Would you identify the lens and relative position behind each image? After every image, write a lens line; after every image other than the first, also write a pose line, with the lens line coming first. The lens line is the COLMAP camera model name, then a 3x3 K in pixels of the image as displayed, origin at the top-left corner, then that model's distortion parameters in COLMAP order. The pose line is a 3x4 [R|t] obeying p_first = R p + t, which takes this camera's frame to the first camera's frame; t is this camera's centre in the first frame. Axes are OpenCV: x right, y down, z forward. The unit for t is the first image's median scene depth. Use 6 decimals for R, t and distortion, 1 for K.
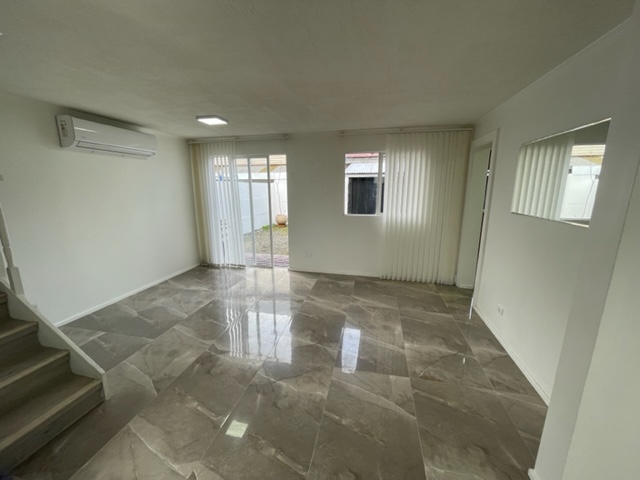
lens RADIAL K [[256.6, 0, 320.1], [0, 256.6, 239.9], [0, 0, 1]] dist [0.000641, -0.000081]
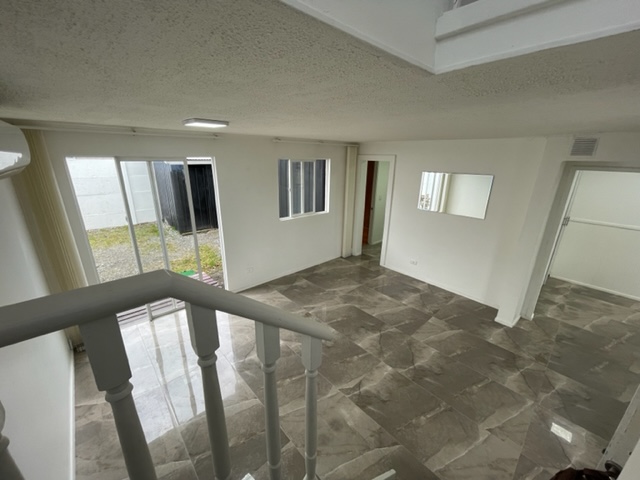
lens RADIAL K [[256.6, 0, 320.3], [0, 256.6, 239.9], [0, 0, 1]] dist [0.000641, -0.000081]
pose [[0.568593, -0.241510, 0.786368, -1.043703], [0.145687, 0.970385, 0.192685, -0.319966], [-0.809616, 0.005005, 0.586939, 0.479590]]
